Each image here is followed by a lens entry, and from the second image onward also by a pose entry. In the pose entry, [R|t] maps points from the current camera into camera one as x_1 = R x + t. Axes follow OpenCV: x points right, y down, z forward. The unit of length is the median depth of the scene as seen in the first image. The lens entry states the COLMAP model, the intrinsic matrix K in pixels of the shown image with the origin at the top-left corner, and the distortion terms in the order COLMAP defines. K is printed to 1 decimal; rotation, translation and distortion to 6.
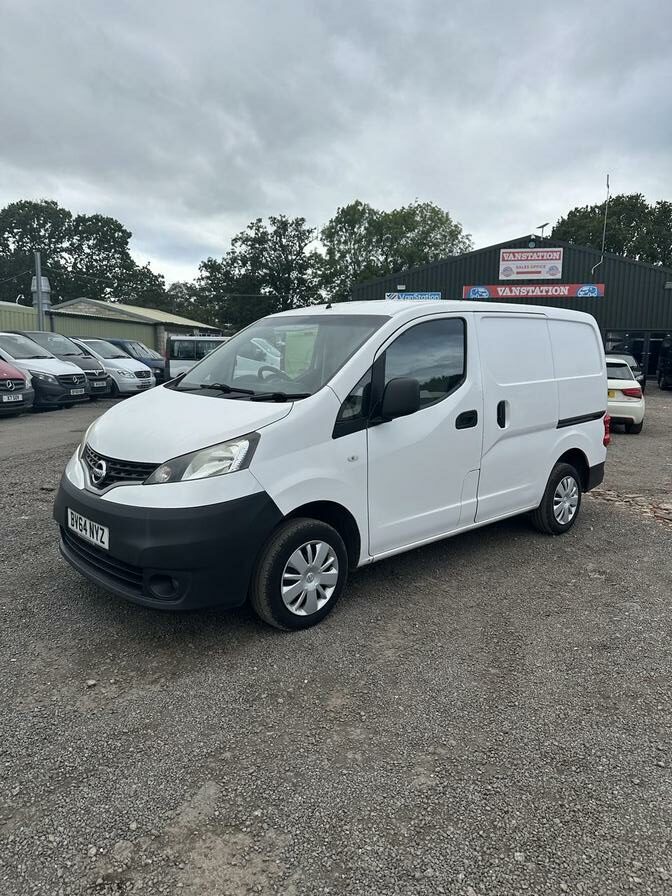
lens RADIAL K [[637.2, 0, 335.3], [0, 637.2, 454.7], [0, 0, 1]] dist [0.043413, -0.053576]
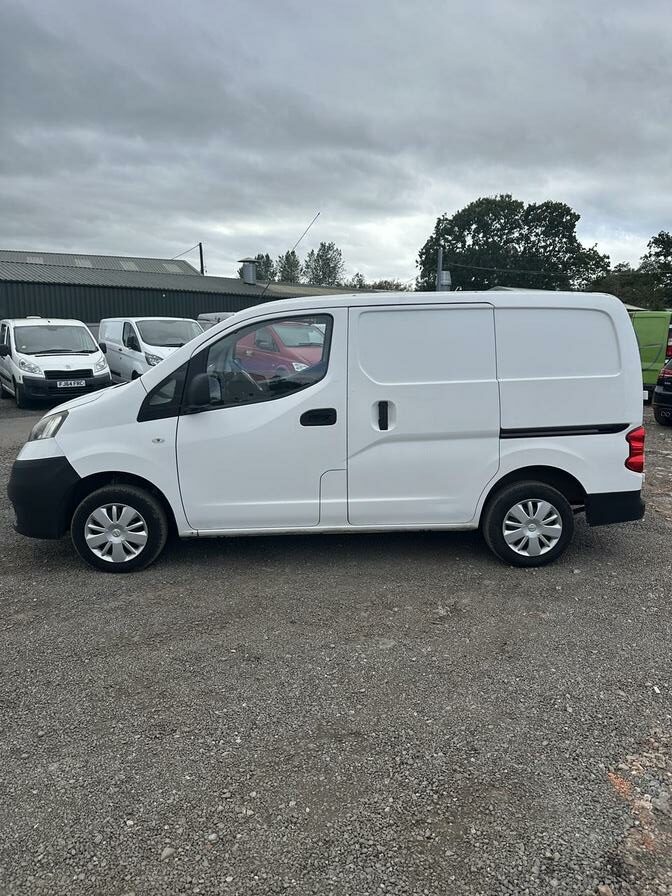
lens RADIAL K [[637.2, 0, 336.4], [0, 637.2, 448.3], [0, 0, 1]] dist [0.043413, -0.053576]
pose [[0.760674, 0.107078, -0.640242, 0.636484], [-0.098204, 0.993932, 0.049554, -0.043462], [0.641663, 0.025180, 0.766573, 0.194682]]
